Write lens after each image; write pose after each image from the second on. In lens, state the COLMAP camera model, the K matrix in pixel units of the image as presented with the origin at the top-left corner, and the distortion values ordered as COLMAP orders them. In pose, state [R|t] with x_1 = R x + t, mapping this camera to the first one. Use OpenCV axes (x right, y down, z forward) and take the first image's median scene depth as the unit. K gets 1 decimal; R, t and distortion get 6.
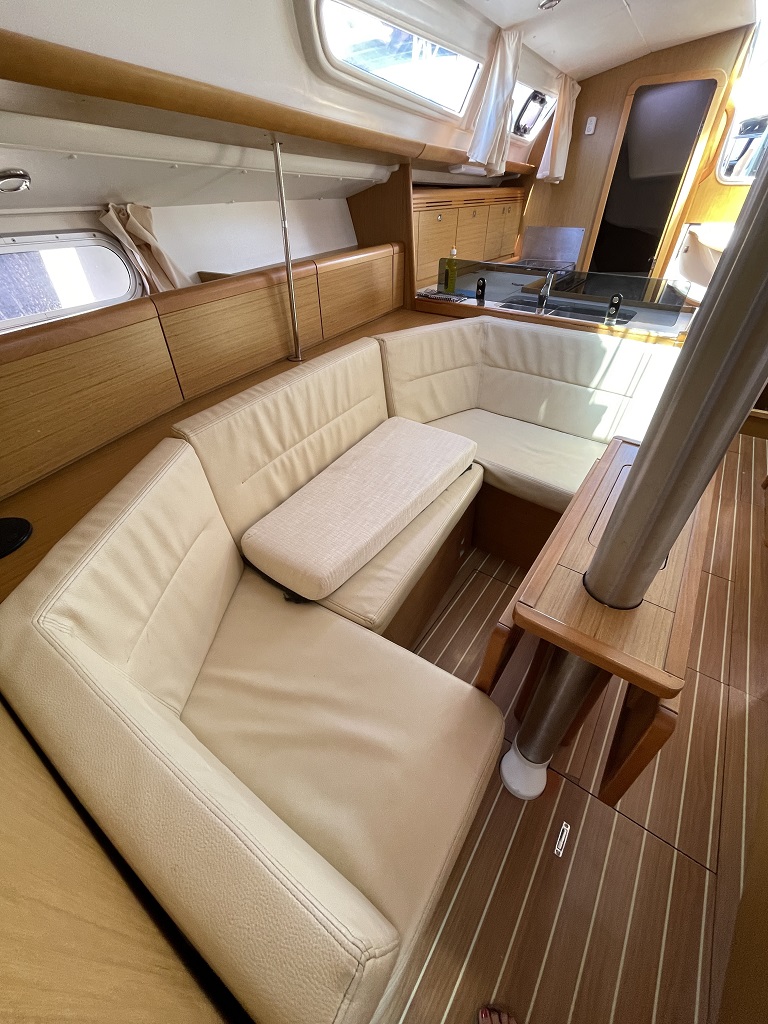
lens RADIAL K [[413.2, 0, 386.1], [0, 413.2, 507.4], [0, 0, 1]] dist [0.000068, -0.000126]
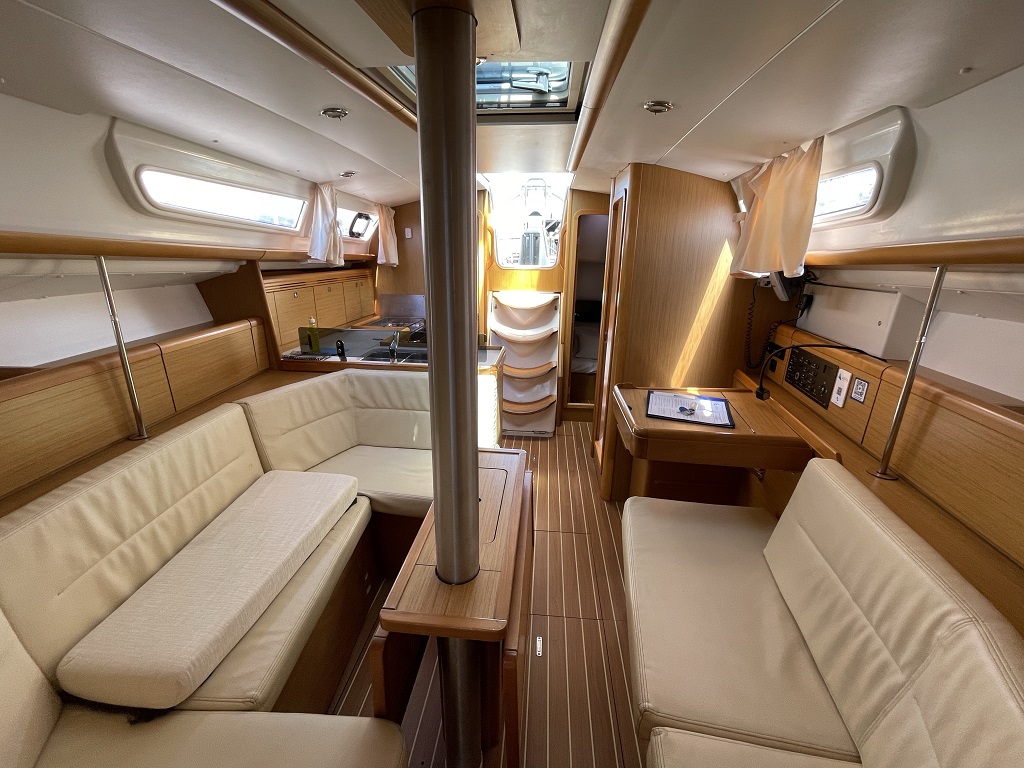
lens RADIAL K [[413.2, 0, 506.2], [0, 413.2, 387.5], [0, 0, 1]] dist [0.000068, -0.000126]
pose [[0.868980, -0.139003, 0.474924, 0.073019], [0.292446, 0.918462, -0.266277, 0.031187], [-0.399186, 0.370279, 0.838775, -0.158693]]
